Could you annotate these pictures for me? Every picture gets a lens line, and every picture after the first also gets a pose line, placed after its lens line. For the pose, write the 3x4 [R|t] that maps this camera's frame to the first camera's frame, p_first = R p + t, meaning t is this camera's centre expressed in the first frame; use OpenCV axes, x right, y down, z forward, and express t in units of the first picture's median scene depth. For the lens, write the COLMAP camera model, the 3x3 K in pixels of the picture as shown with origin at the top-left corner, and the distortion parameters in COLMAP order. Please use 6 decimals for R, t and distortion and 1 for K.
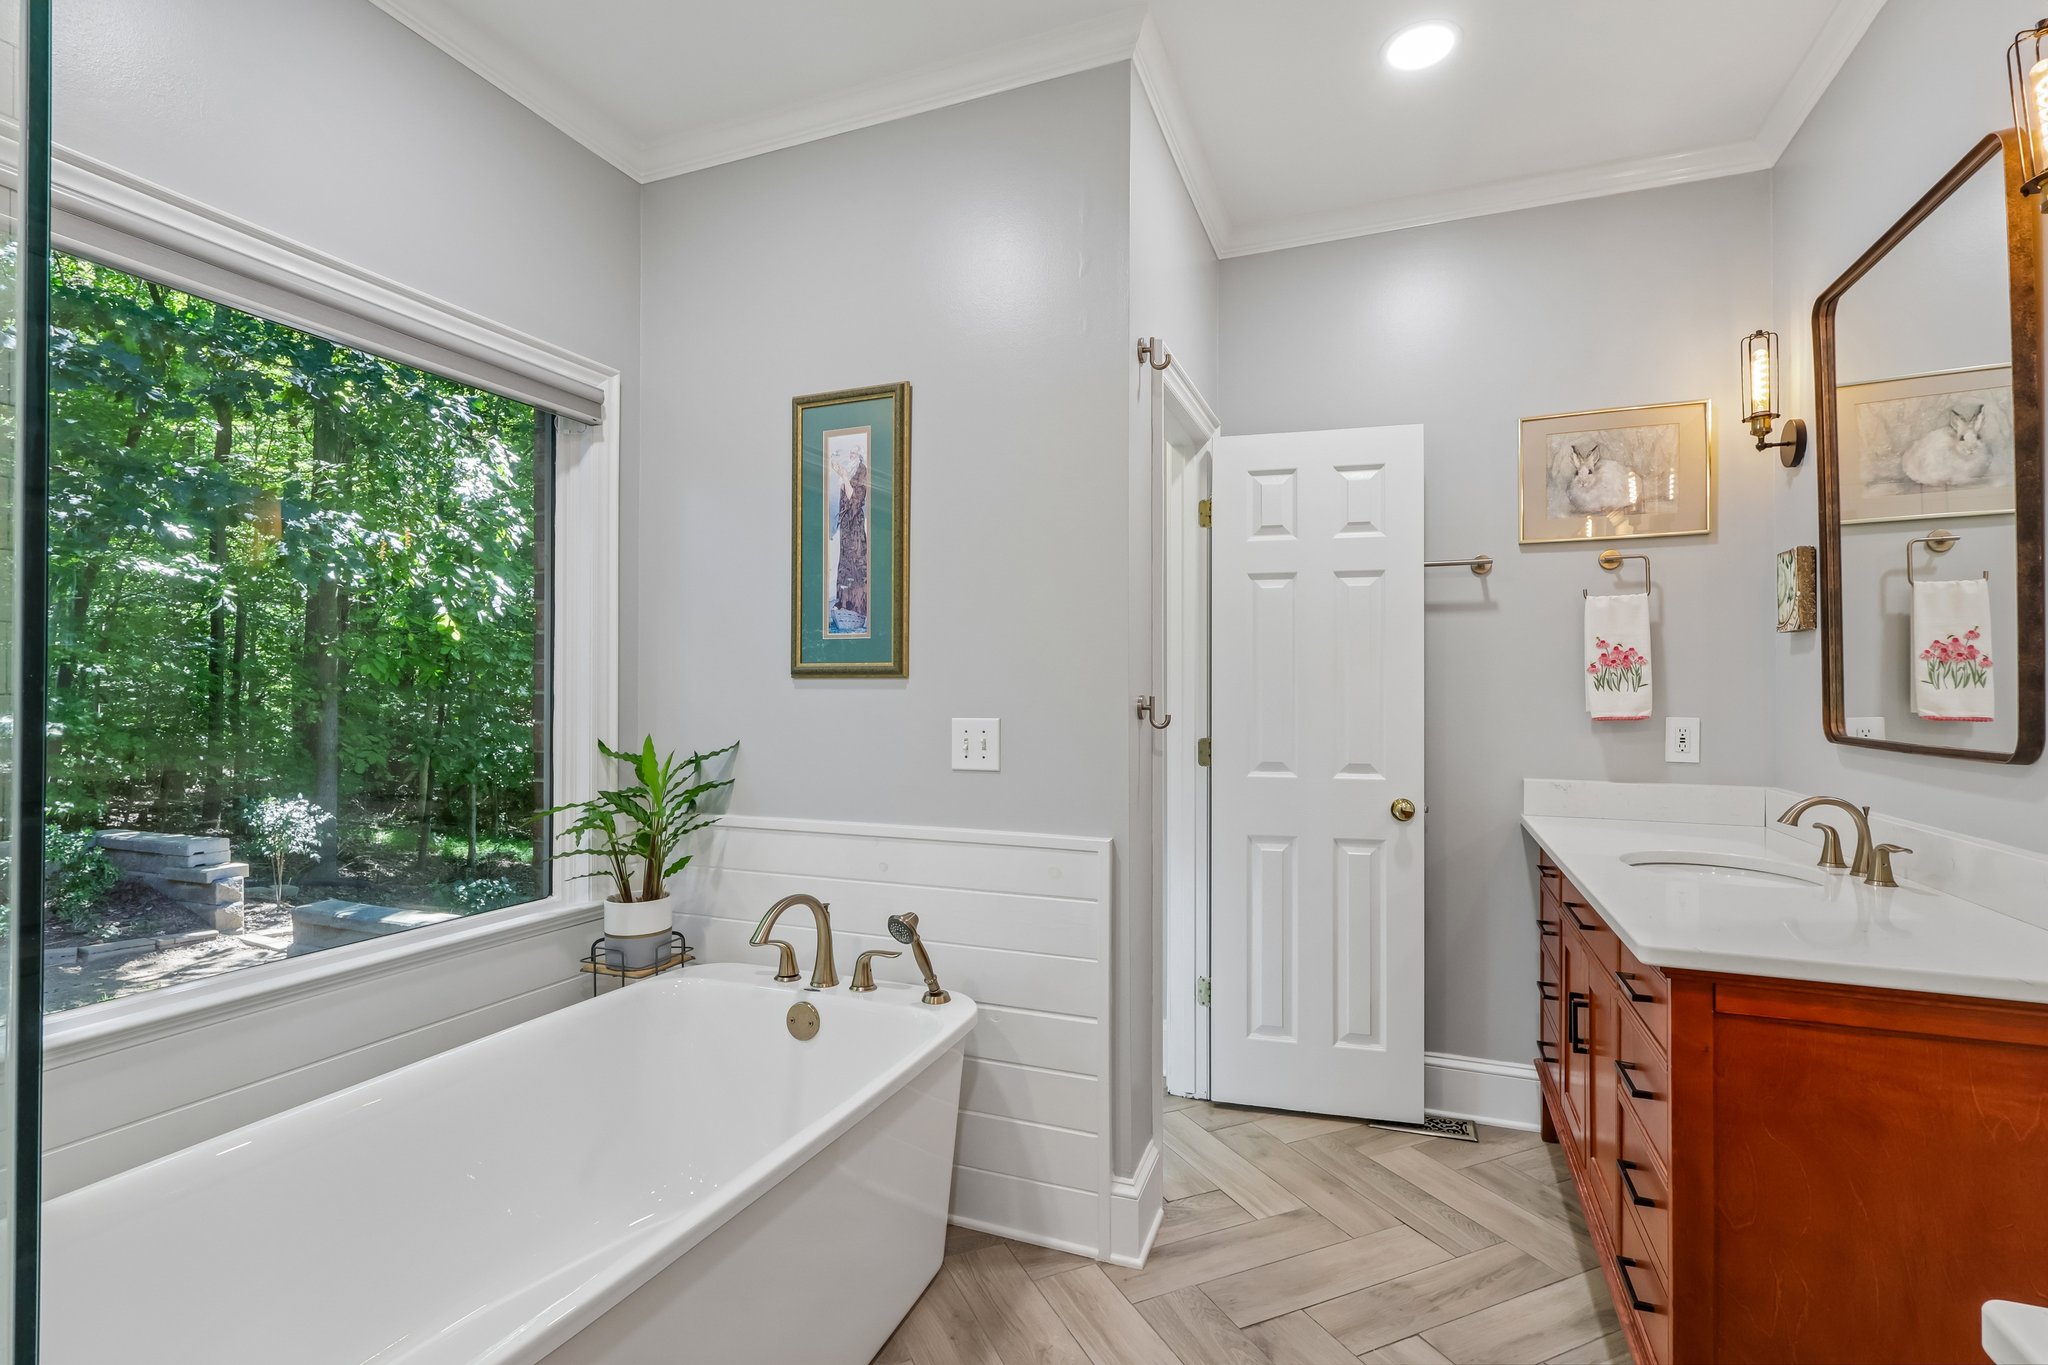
lens RADIAL K [[951.8, 0, 1029.0], [0, 951.8, 687.5], [0, 0, 1]] dist [0.000604, -0.000493]
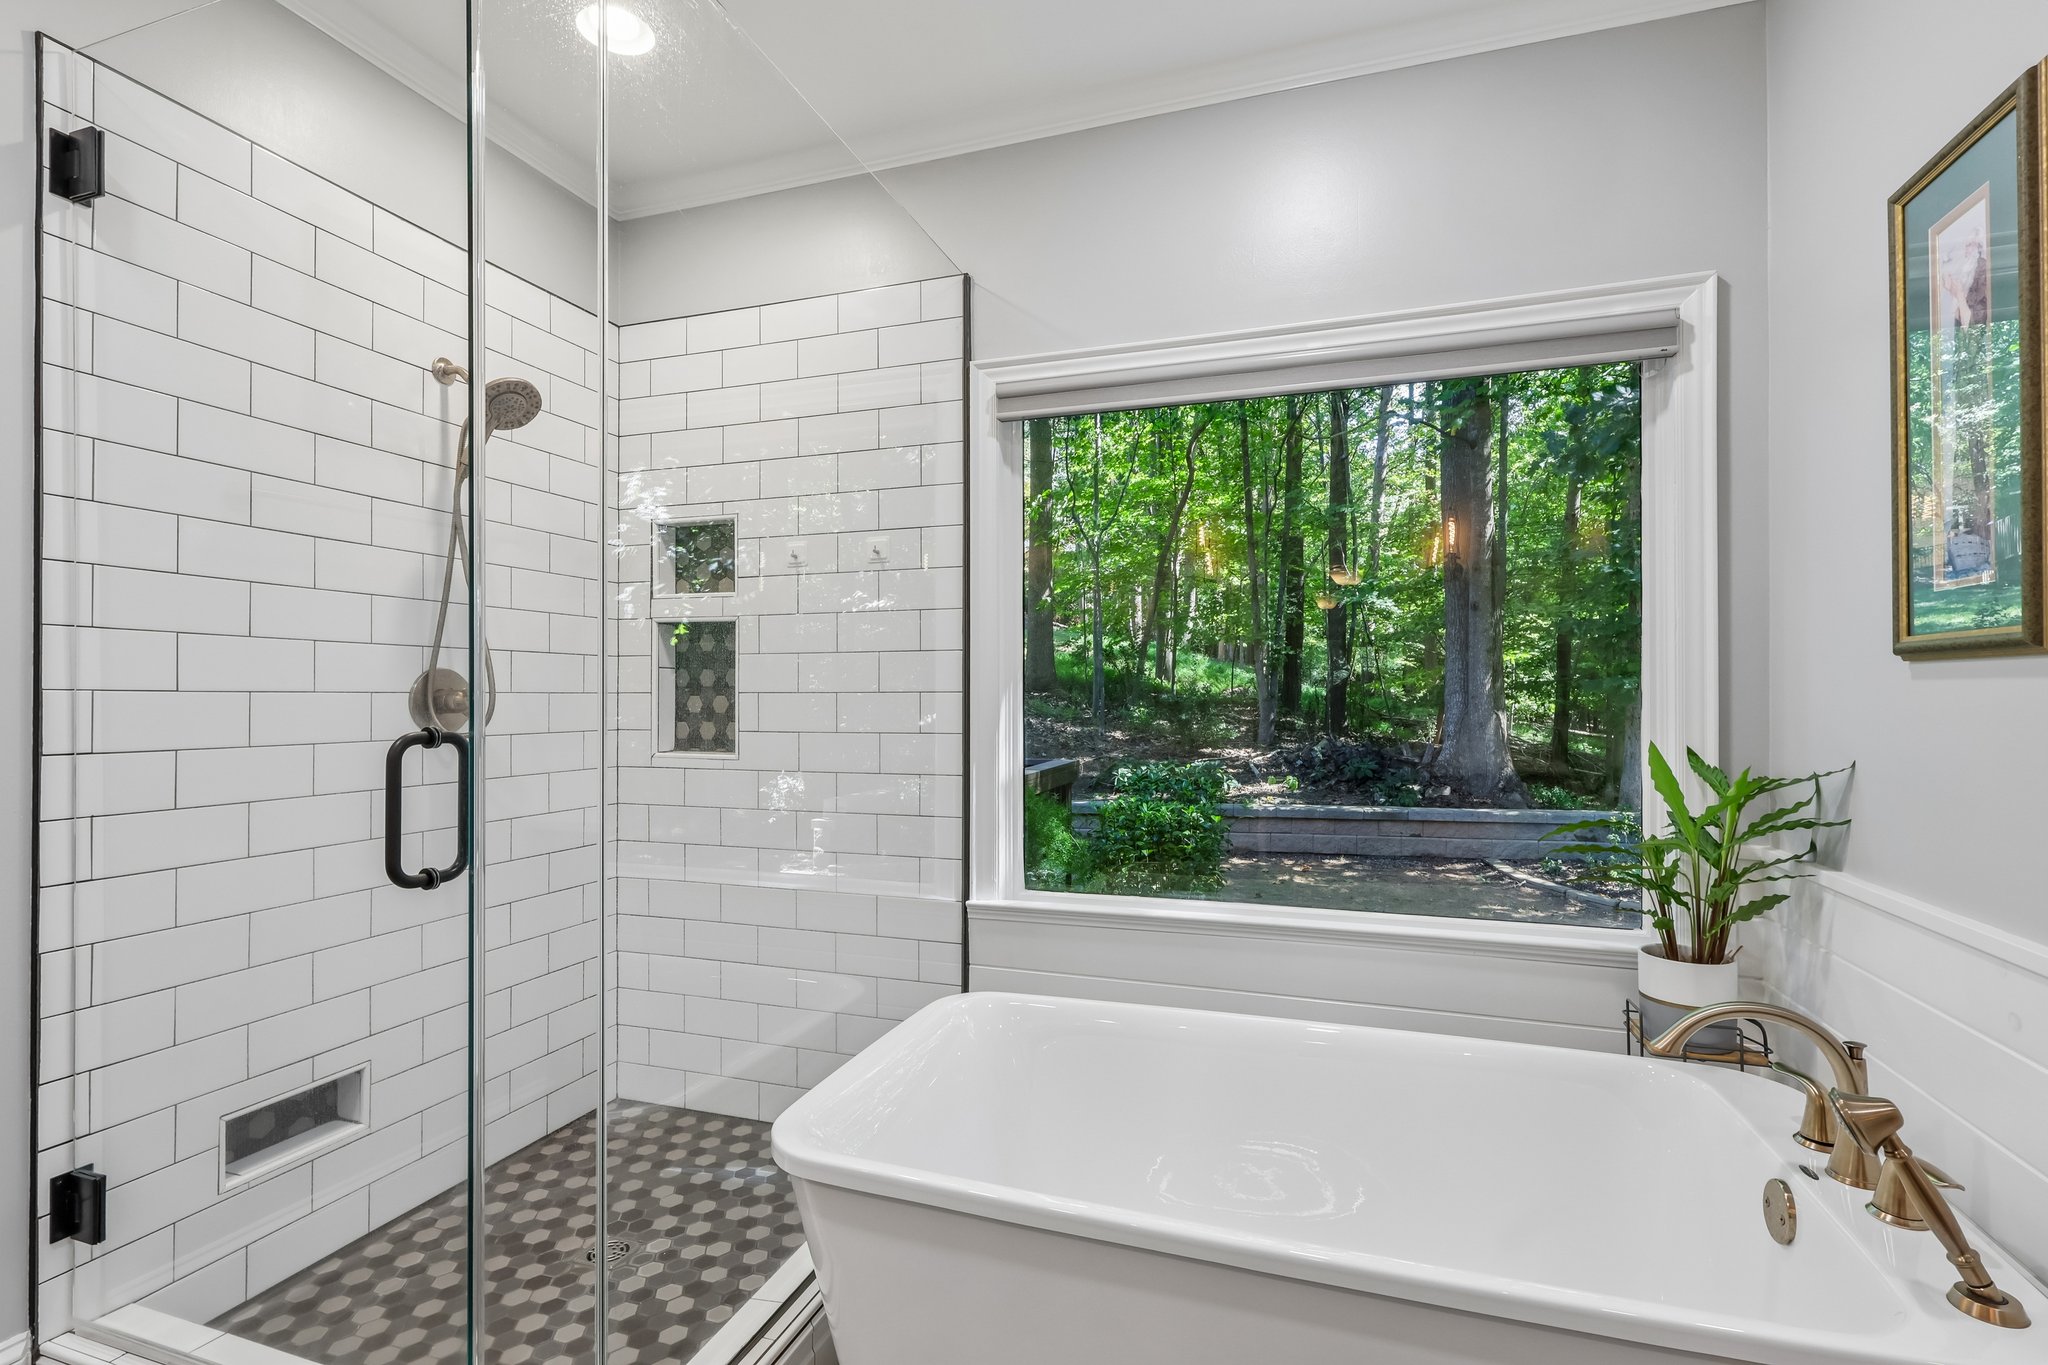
lens RADIAL K [[951.8, 0, 1029.0], [0, 951.8, 687.5], [0, 0, 1]] dist [0.000604, -0.000493]
pose [[0.069920, -0.011876, -0.997482, 0.314017], [0.011152, 0.999876, -0.011123, 0.007085], [0.997490, -0.010346, 0.070044, 0.415912]]
